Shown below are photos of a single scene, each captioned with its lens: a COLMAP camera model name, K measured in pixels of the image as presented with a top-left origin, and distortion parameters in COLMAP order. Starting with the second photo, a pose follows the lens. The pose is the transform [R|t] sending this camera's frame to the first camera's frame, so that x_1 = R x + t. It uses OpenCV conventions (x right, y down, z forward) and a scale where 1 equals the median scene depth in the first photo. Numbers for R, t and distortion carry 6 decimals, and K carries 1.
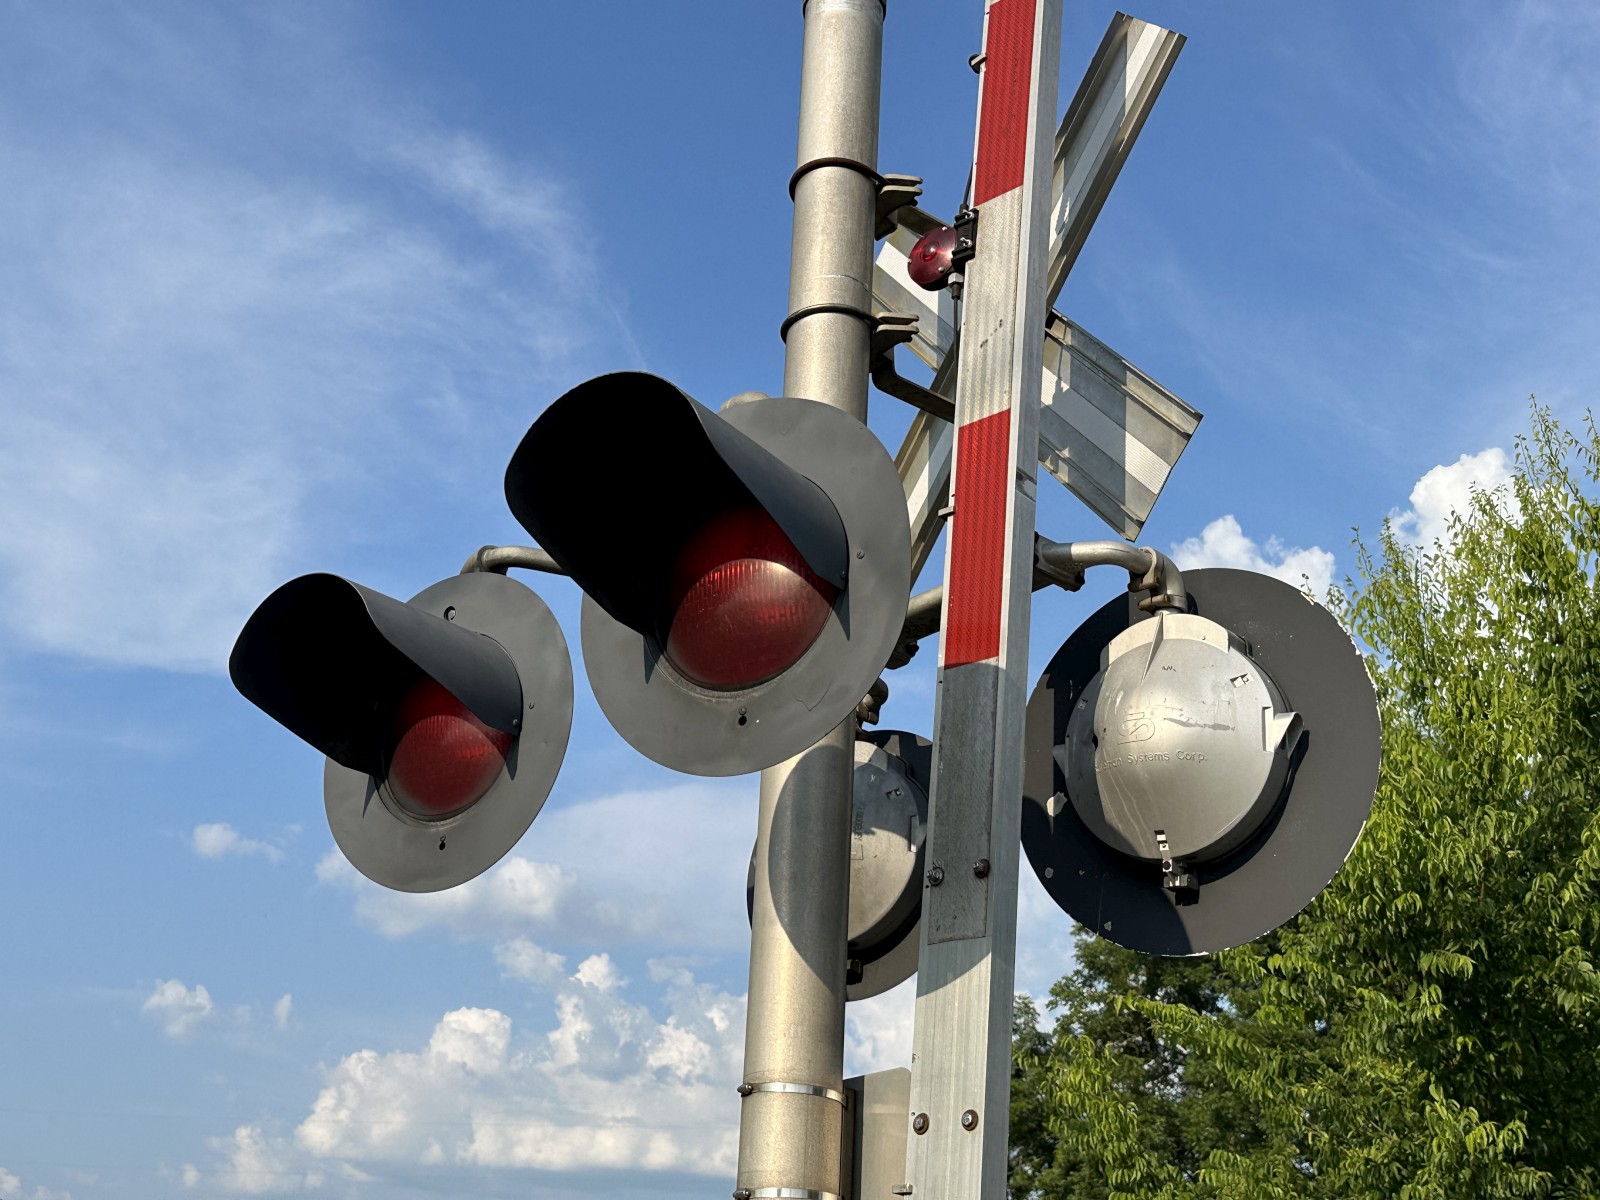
lens RADIAL K [[1945.8, 0, 804.7], [0, 1945.8, 588.5], [0, 0, 1]] dist [0.017451, 0.000000]
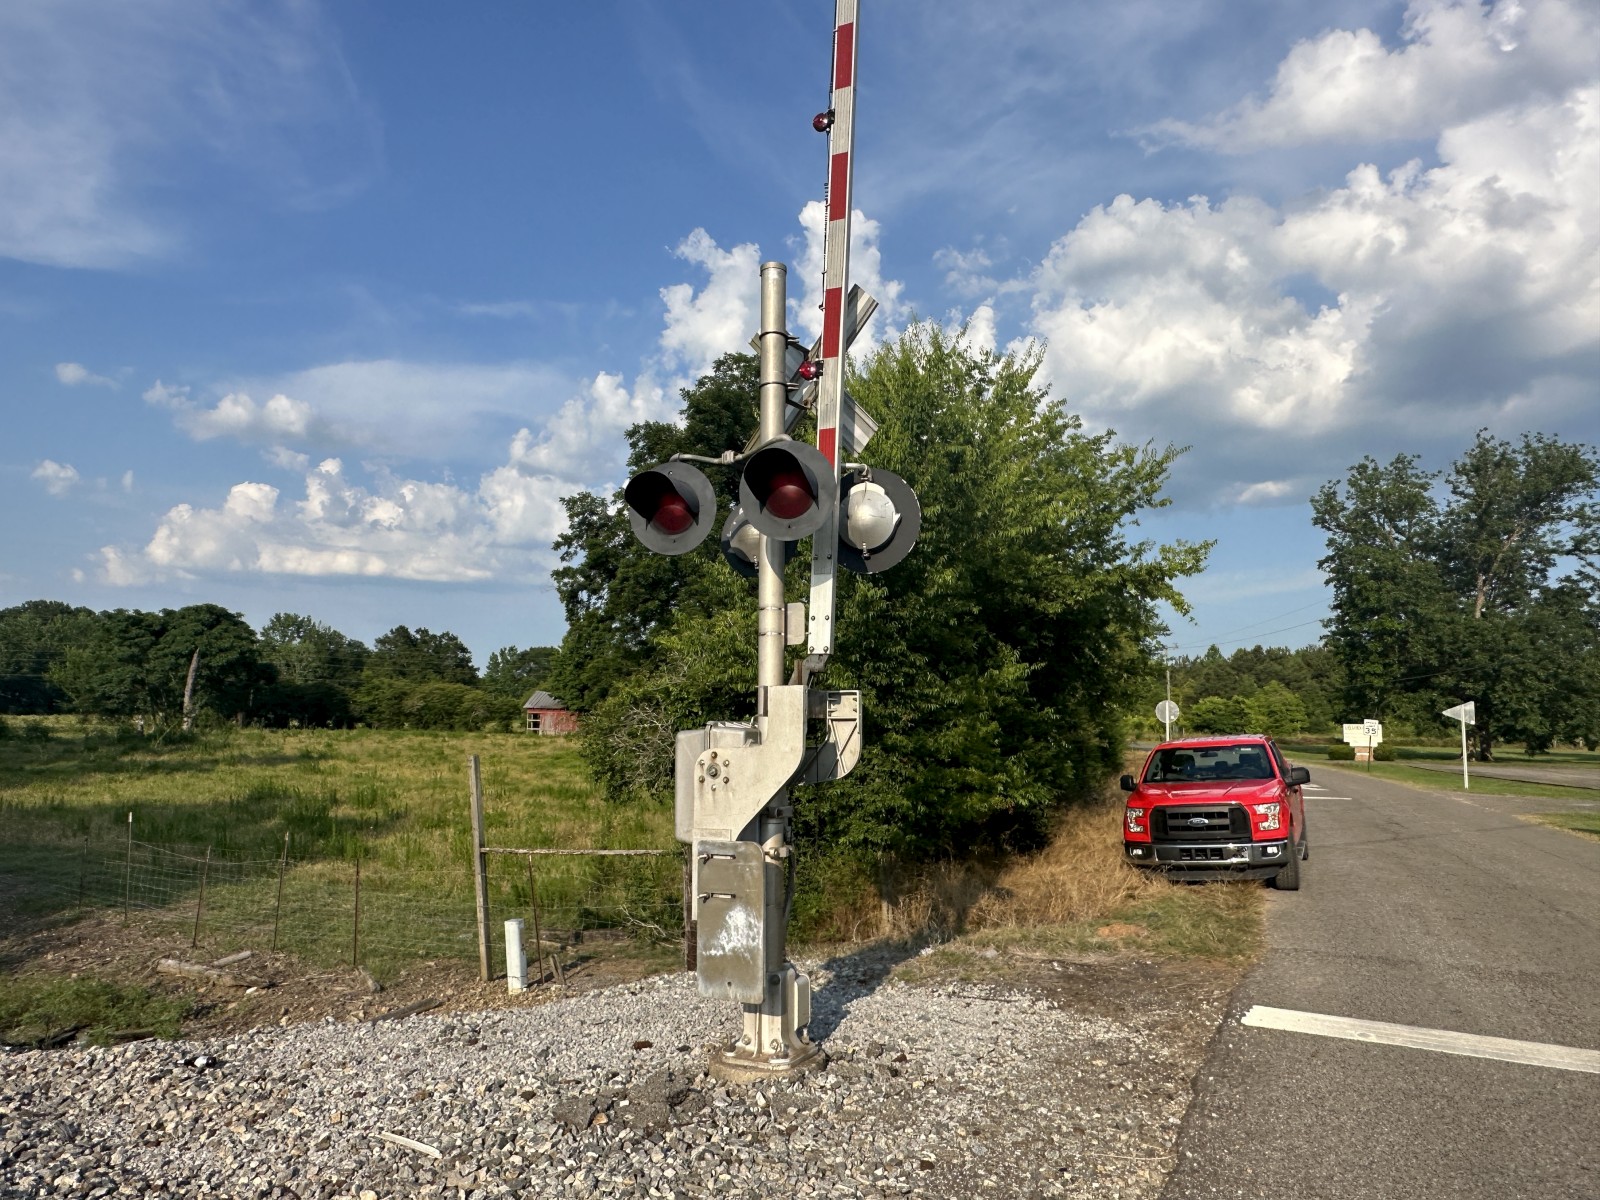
lens RADIAL K [[1062.5, 0, 785.1], [0, 1062.5, 606.8], [0, 0, 1]] dist [-0.013587, 0.002010]
pose [[0.955172, 0.000997, 0.296050, -0.333186], [-0.093215, 0.950145, 0.297549, -0.207179], [-0.280994, -0.311806, 0.907645, -0.514558]]
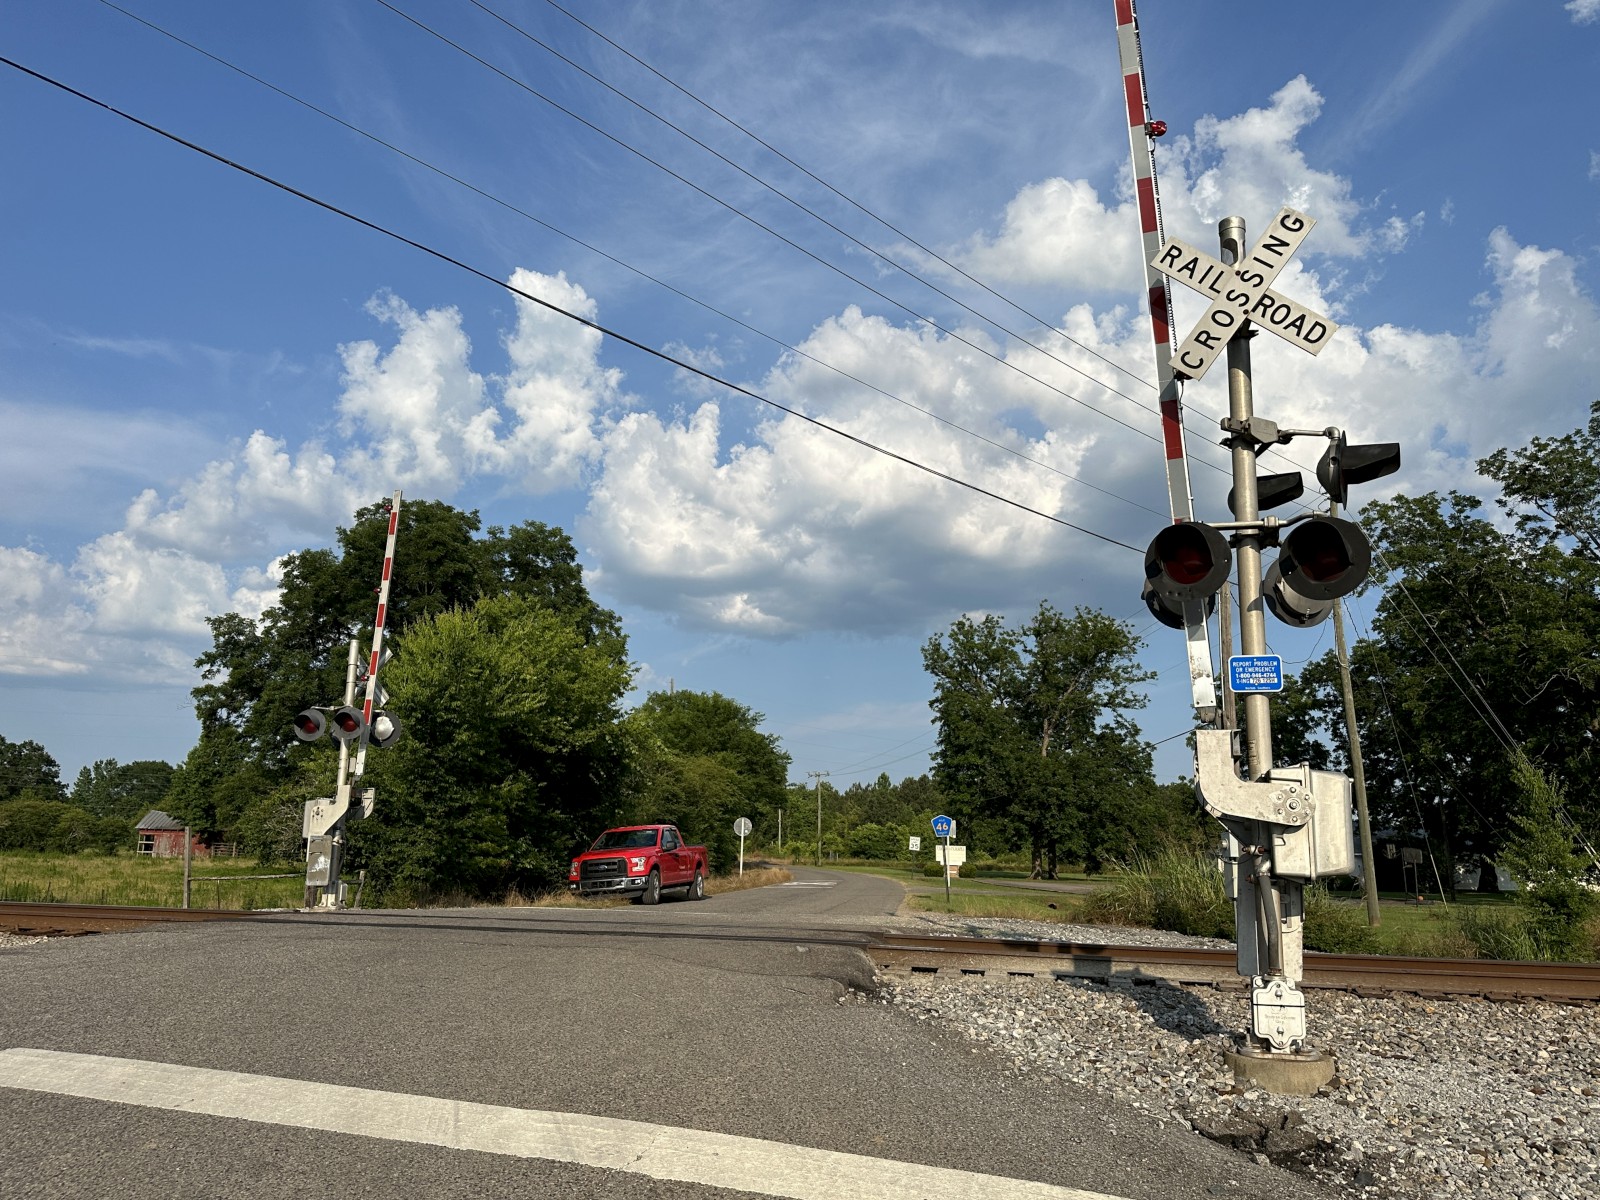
lens RADIAL K [[1160.5, 0, 812.3], [0, 1160.5, 599.0], [0, 0, 1]] dist [0.086412, -0.107794]
pose [[0.832870, 0.090745, 0.545979, -1.513516], [-0.204981, 0.966893, 0.151988, -2.522580], [-0.514112, -0.238502, 0.823897, -6.580348]]
